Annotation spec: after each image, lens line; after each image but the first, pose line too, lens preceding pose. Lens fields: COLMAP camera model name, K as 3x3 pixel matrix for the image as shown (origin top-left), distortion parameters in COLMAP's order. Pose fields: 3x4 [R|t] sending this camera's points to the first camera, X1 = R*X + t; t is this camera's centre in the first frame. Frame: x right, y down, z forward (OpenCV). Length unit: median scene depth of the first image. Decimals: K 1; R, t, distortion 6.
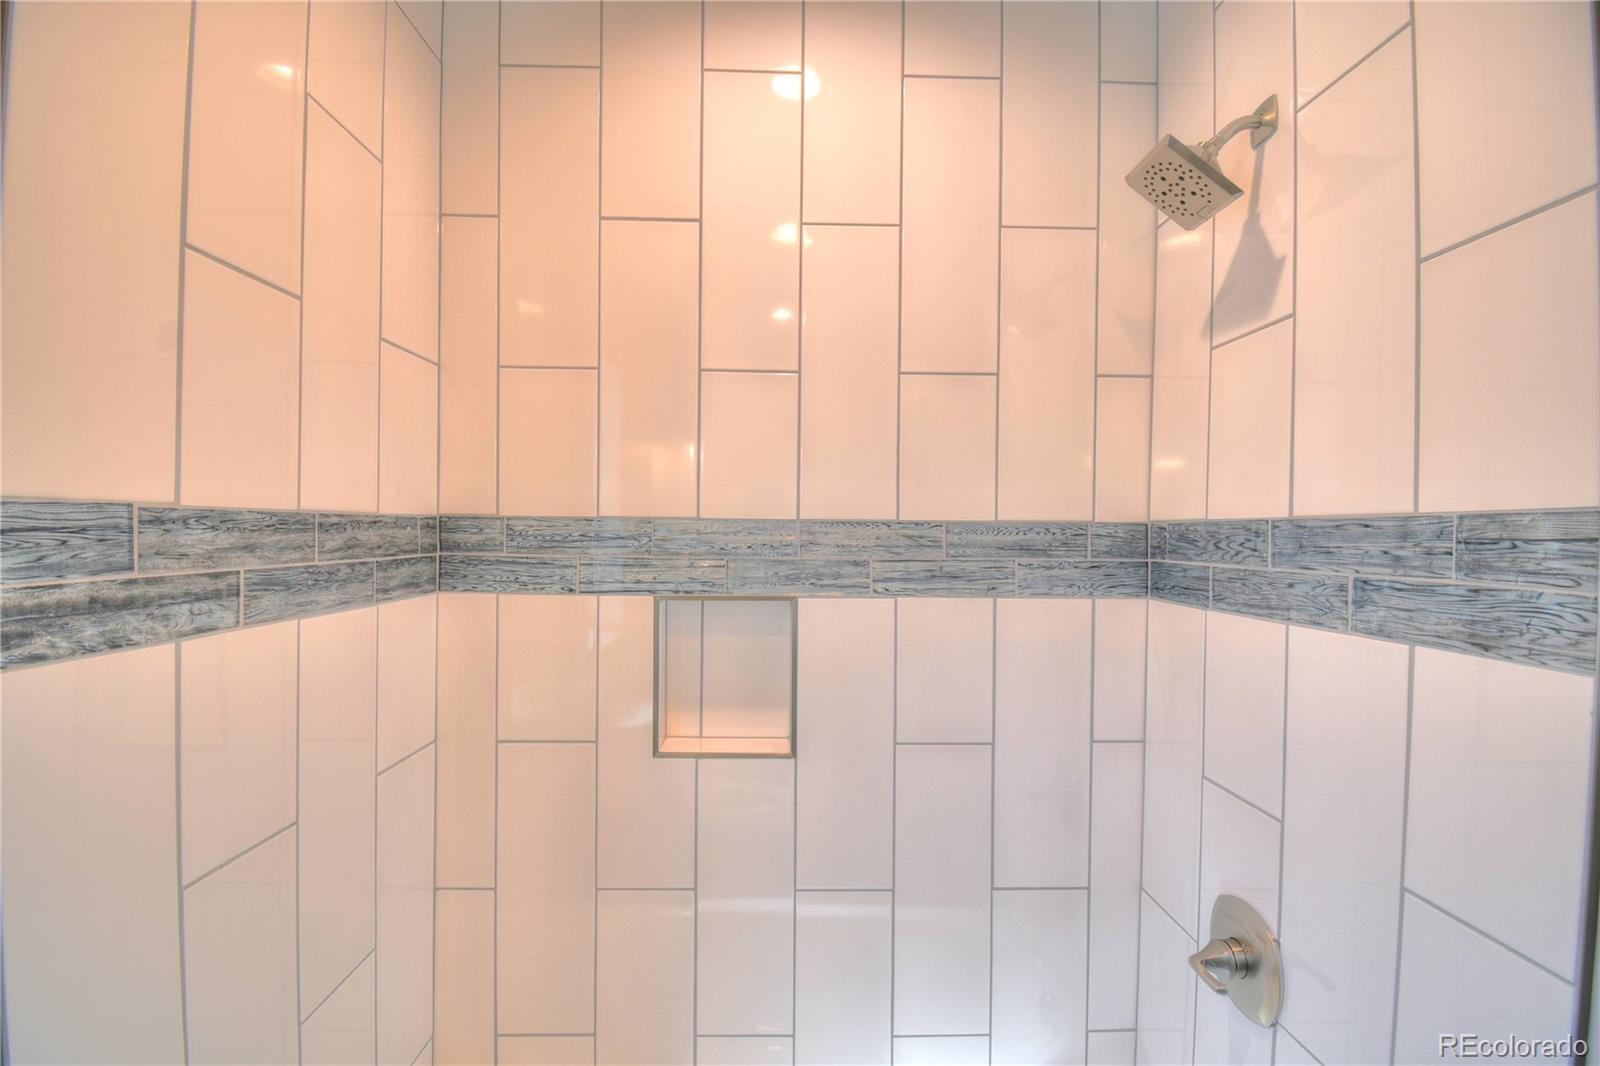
lens RADIAL K [[706.3, 0, 807.7], [0, 706.3, 539.4], [0, 0, 1]] dist [0.005744, -0.018695]
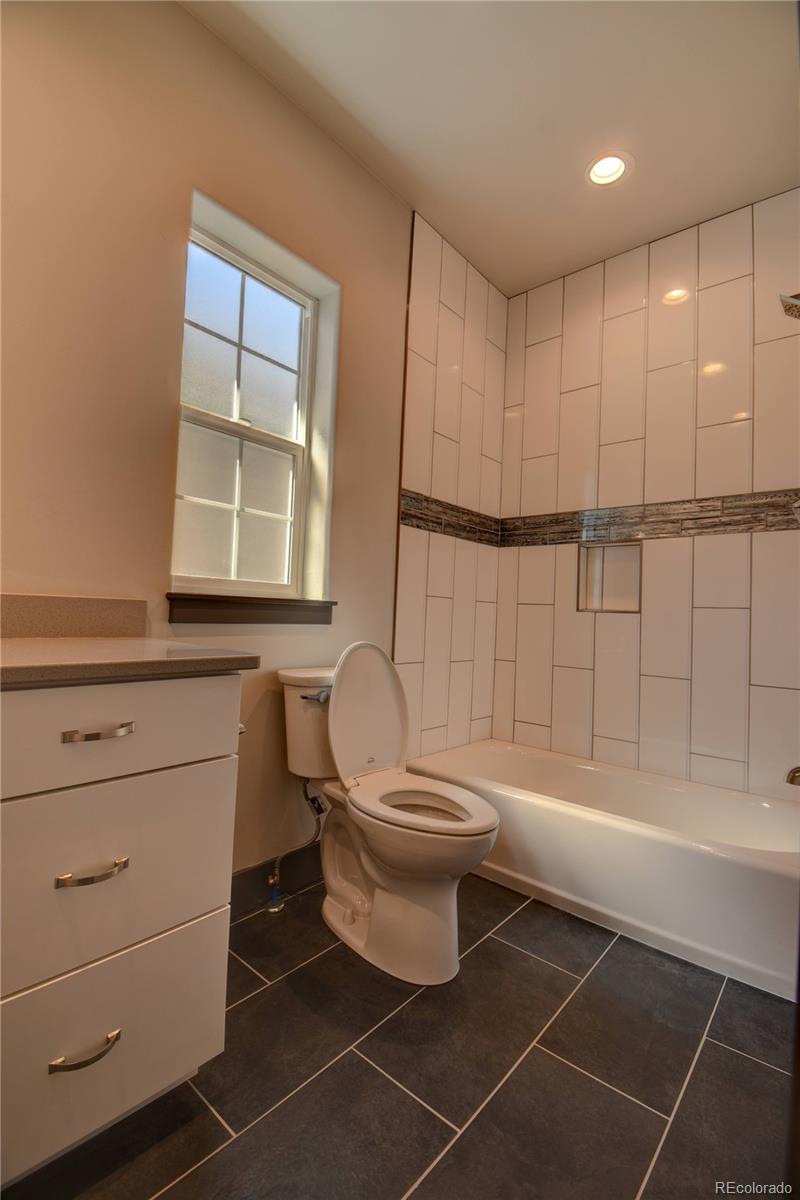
lens RADIAL K [[529.7, 0, 396.2], [0, 529.7, 604.7], [0, 0, 1]] dist [0.005744, -0.018695]
pose [[0.732171, -0.000717, -0.681120, 0.555893], [-0.036901, 0.998489, -0.040717, 0.385166], [0.680120, 0.054946, 0.731039, -0.718714]]
